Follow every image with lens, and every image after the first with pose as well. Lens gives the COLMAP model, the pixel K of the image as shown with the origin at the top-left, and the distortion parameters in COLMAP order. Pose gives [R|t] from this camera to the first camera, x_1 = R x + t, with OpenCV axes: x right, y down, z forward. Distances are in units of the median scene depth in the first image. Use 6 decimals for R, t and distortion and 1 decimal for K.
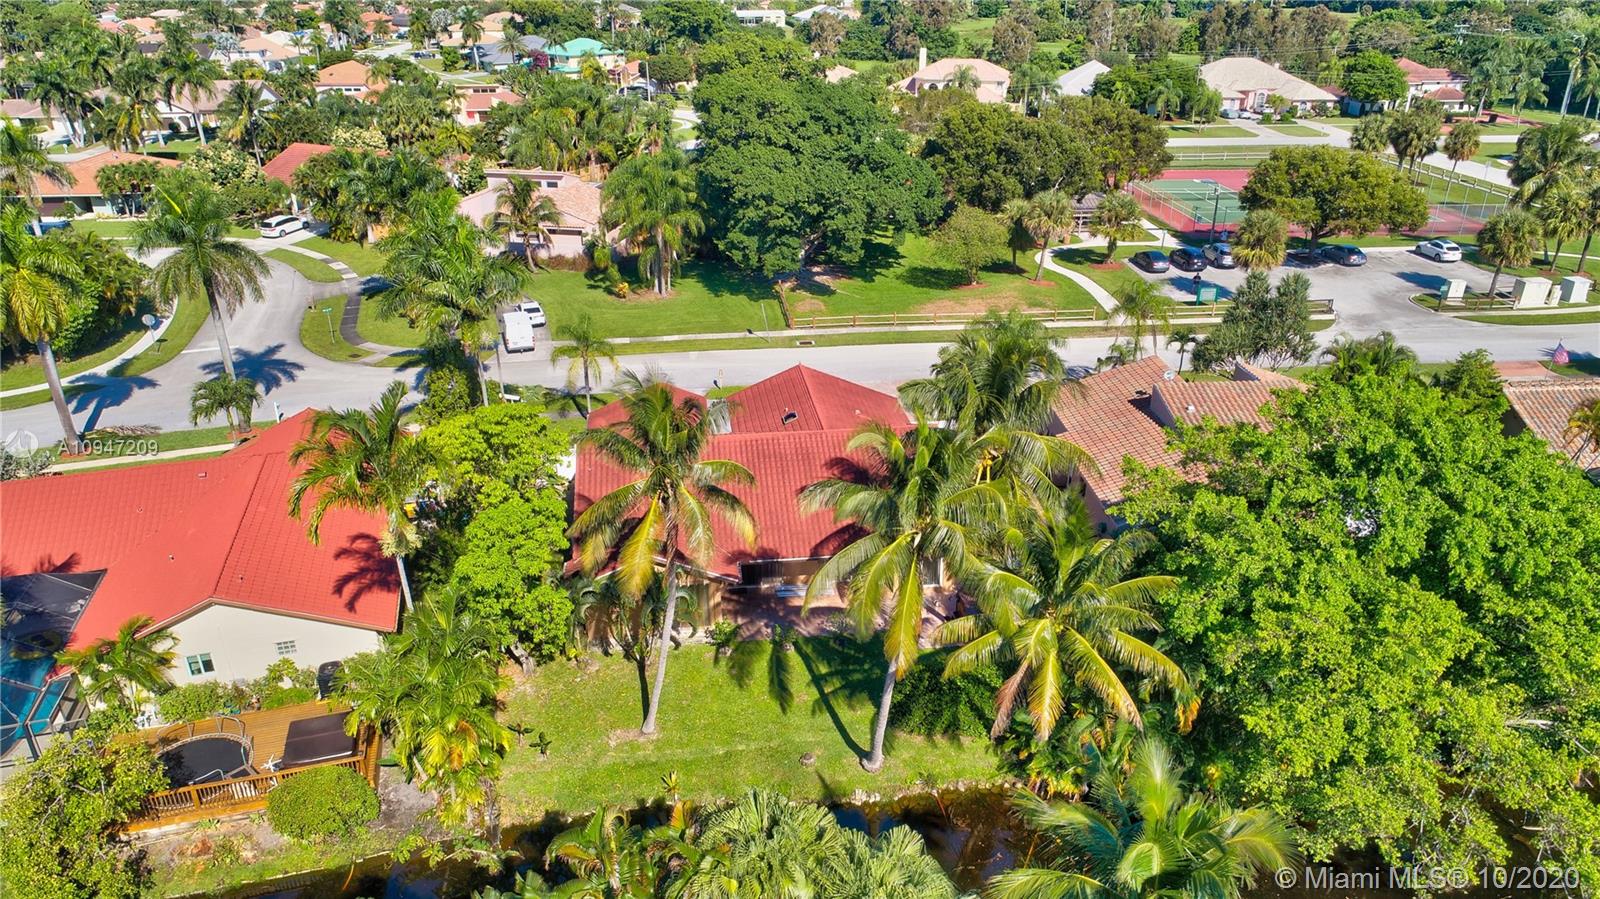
lens RADIAL K [[1076.4, 0, 803.4], [0, 1076.4, 458.4], [0, 0, 1]] dist [-0.002972, -0.000242]
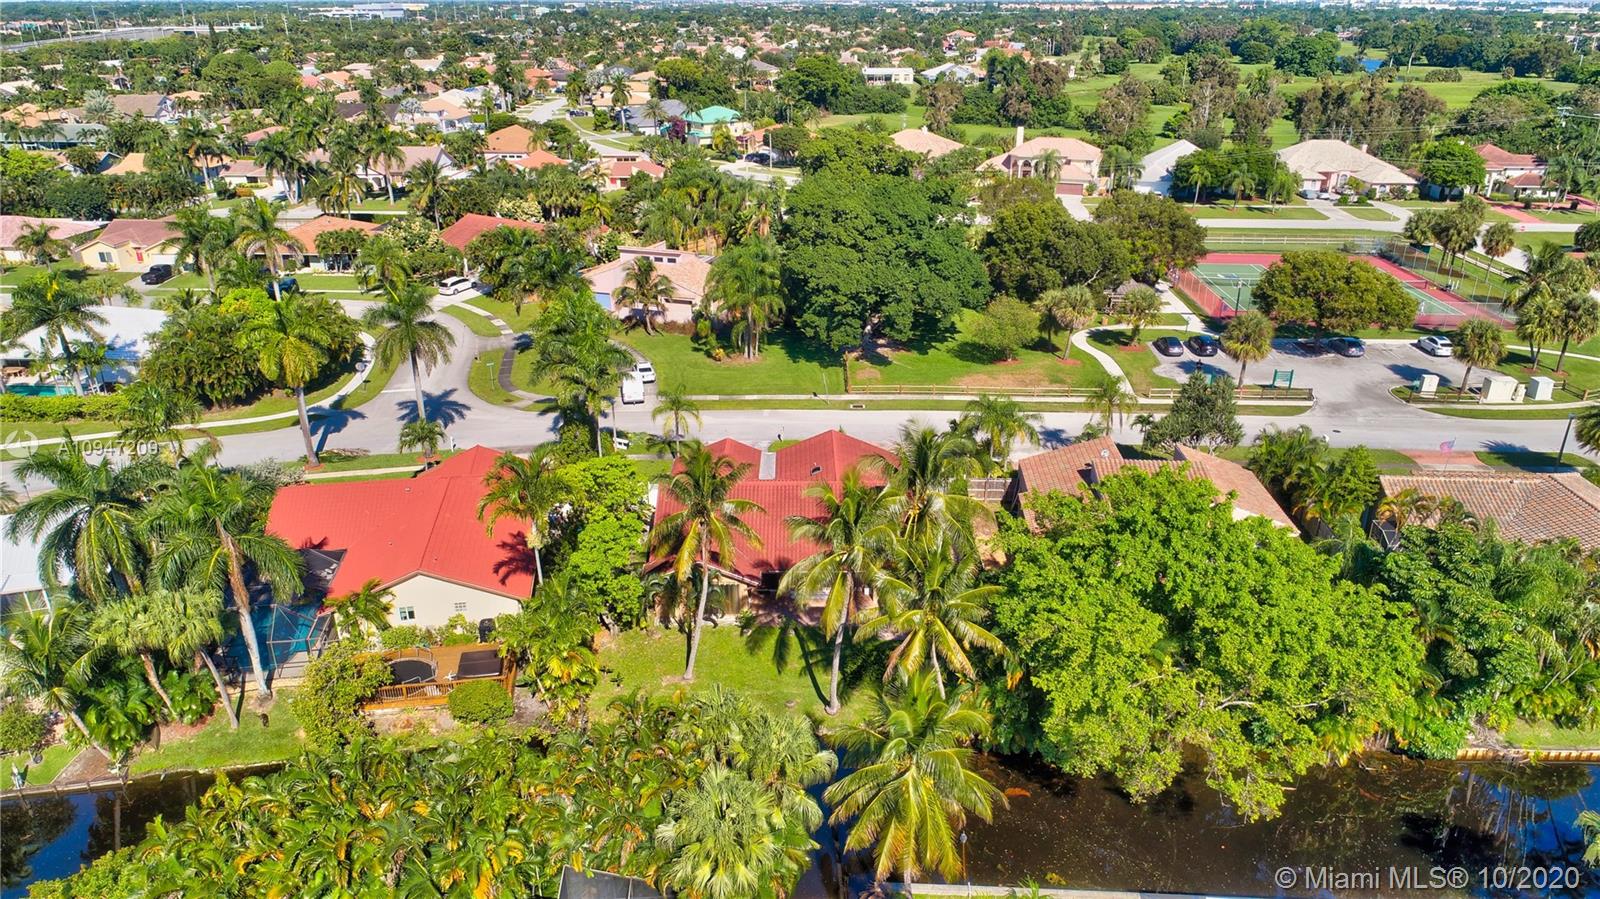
lens RADIAL K [[1076.4, 0, 803.4], [0, 1076.4, 458.4], [0, 0, 1]] dist [-0.002972, -0.000242]
pose [[0.992161, 0.051963, -0.113654, 0.075677], [-0.055346, 0.998107, -0.026816, -0.009362], [0.112045, 0.032896, 0.993158, -0.215271]]
